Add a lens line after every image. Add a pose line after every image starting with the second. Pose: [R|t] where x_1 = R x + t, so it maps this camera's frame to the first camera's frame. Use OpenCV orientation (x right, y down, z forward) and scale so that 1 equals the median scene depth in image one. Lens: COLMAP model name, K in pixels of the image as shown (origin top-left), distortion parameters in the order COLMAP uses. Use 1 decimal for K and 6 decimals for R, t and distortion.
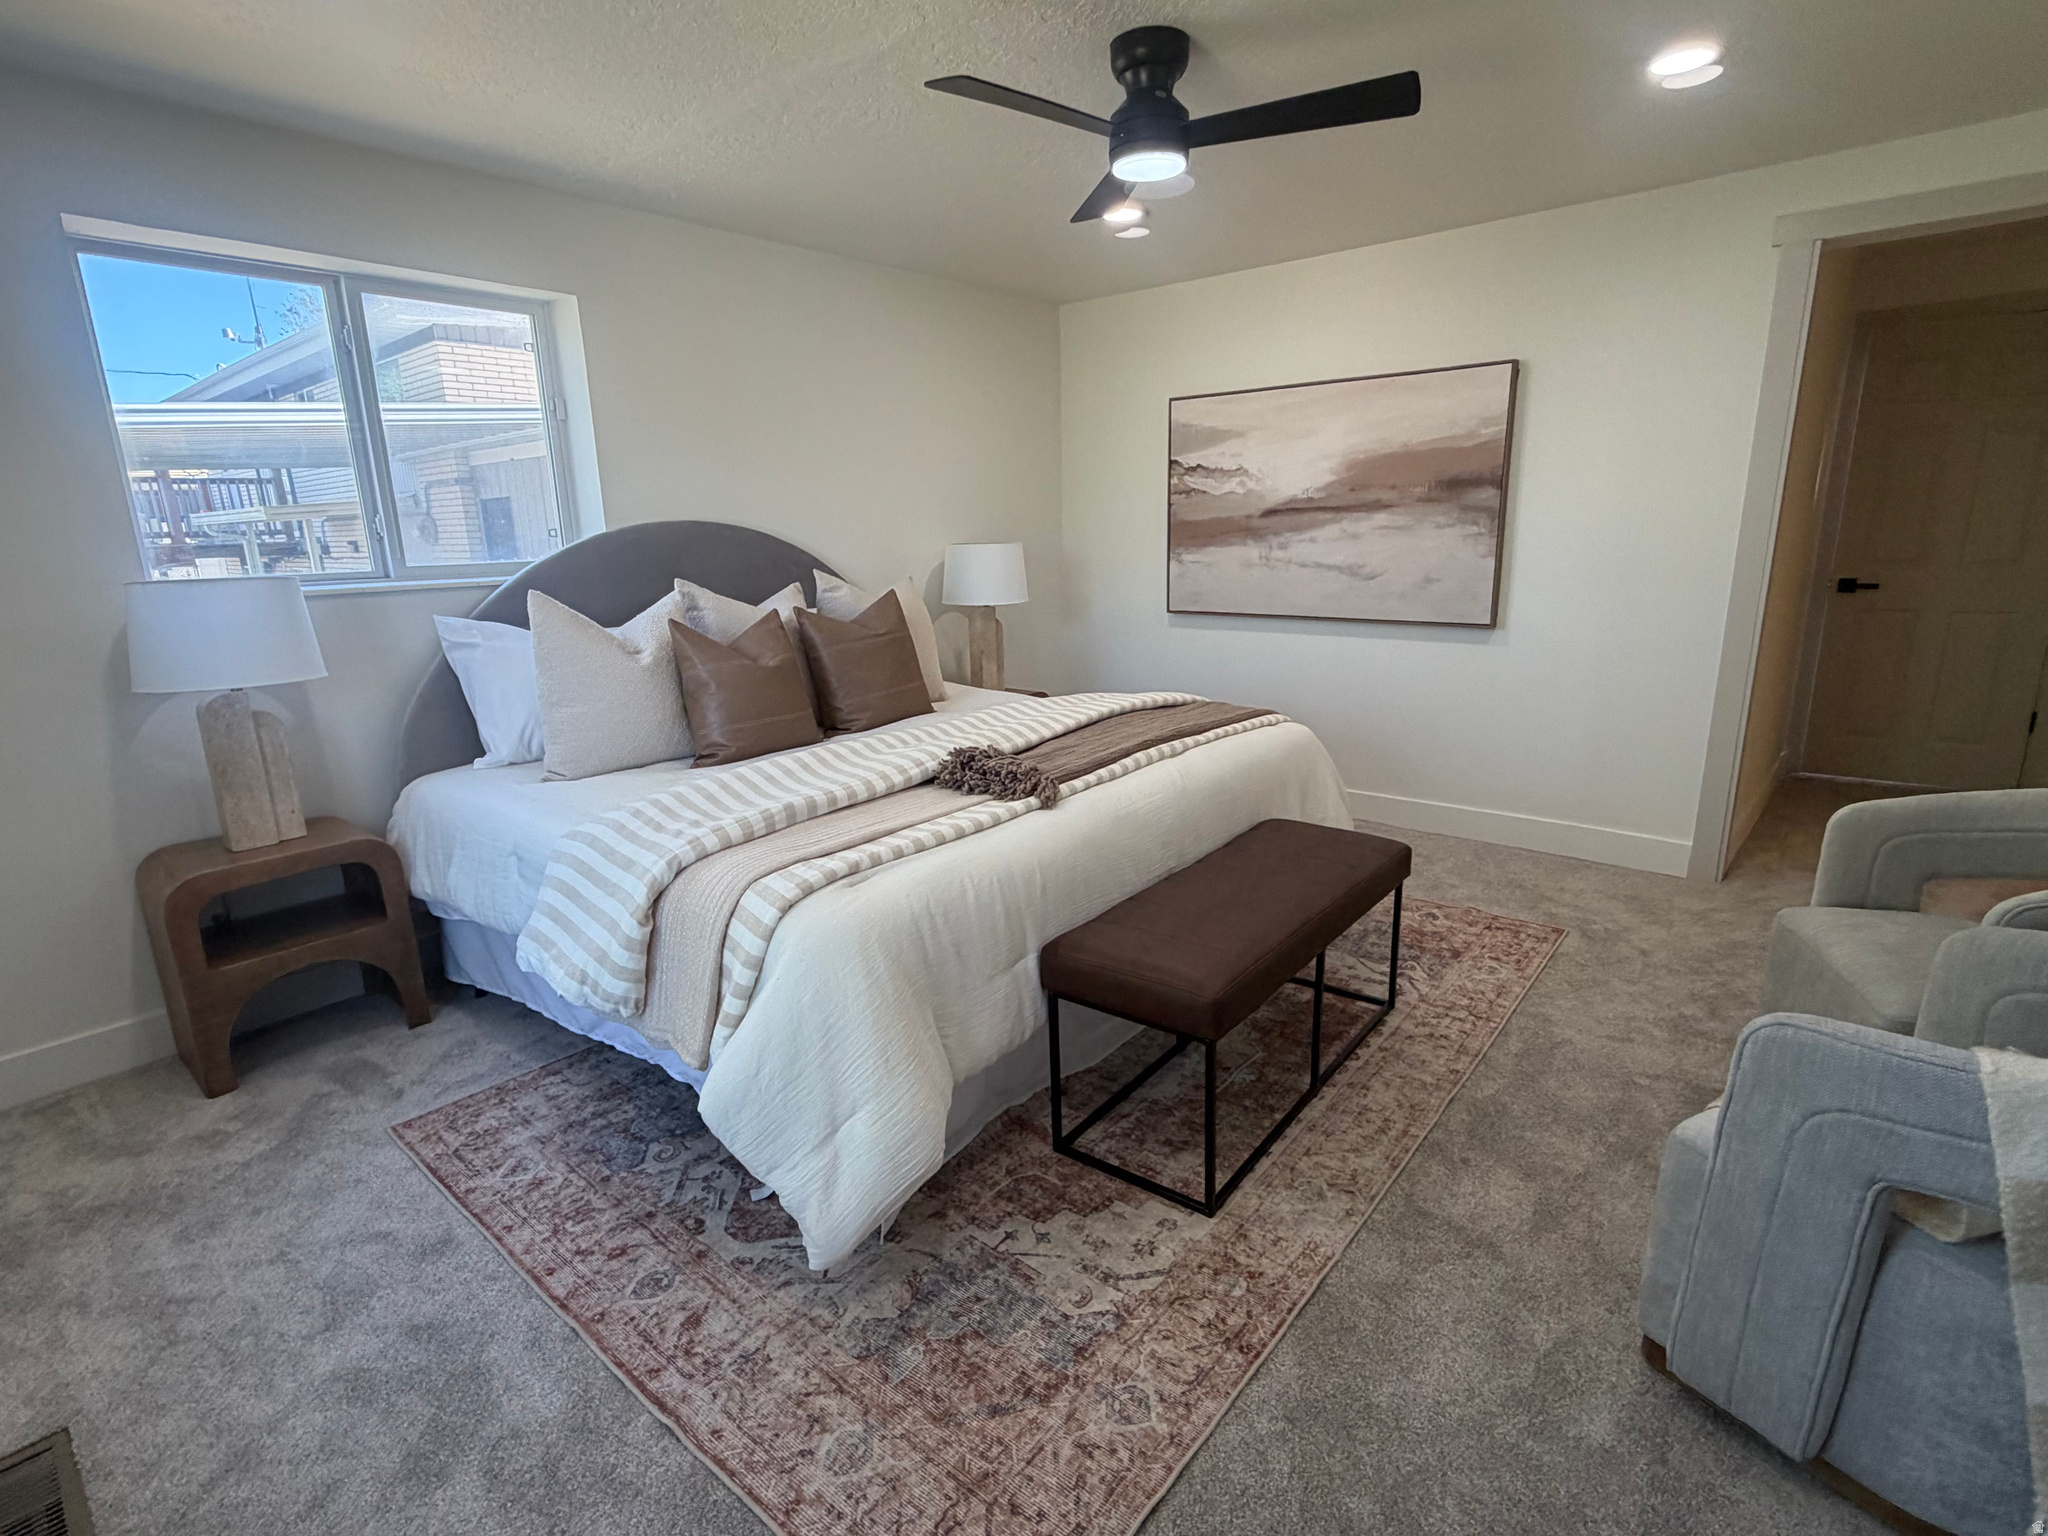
lens RADIAL K [[994.1, 0, 1020.6], [0, 994.1, 769.9], [0, 0, 1]] dist [-0.001274, -0.000517]
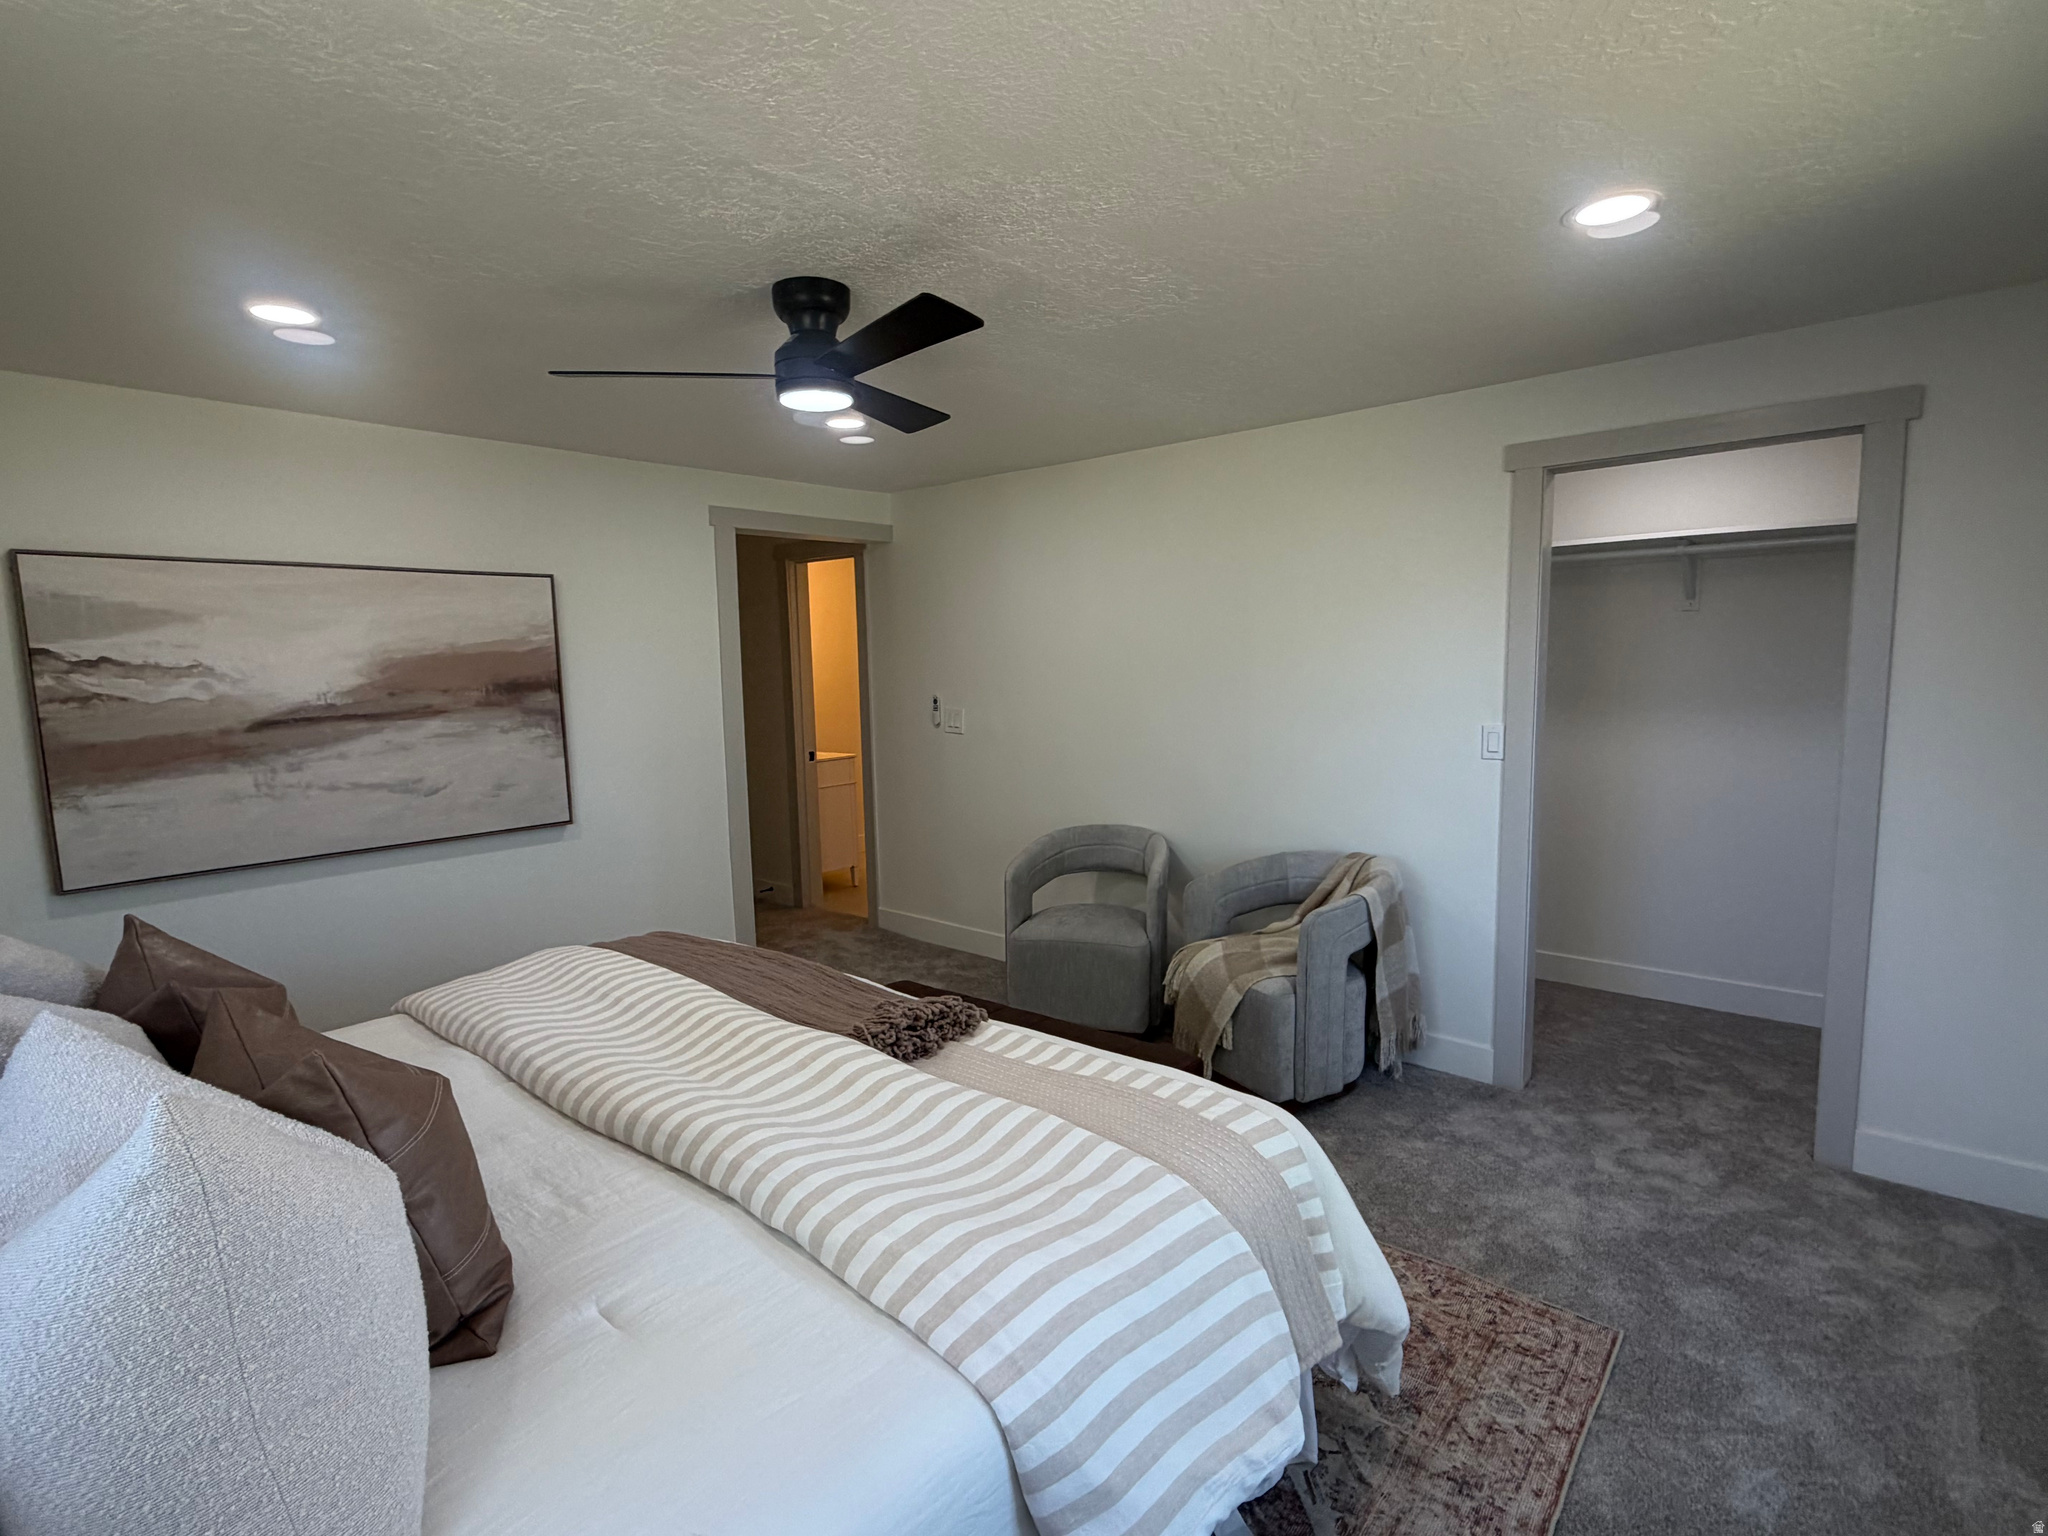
lens RADIAL K [[994.1, 0, 1022.4], [0, 994.1, 764.8], [0, 0, 1]] dist [-0.001274, -0.000517]
pose [[0.006182, -0.083741, 0.996468, -0.522512], [0.264240, 0.961205, 0.079138, -0.154698], [-0.964437, 0.262817, 0.028070, 0.492313]]
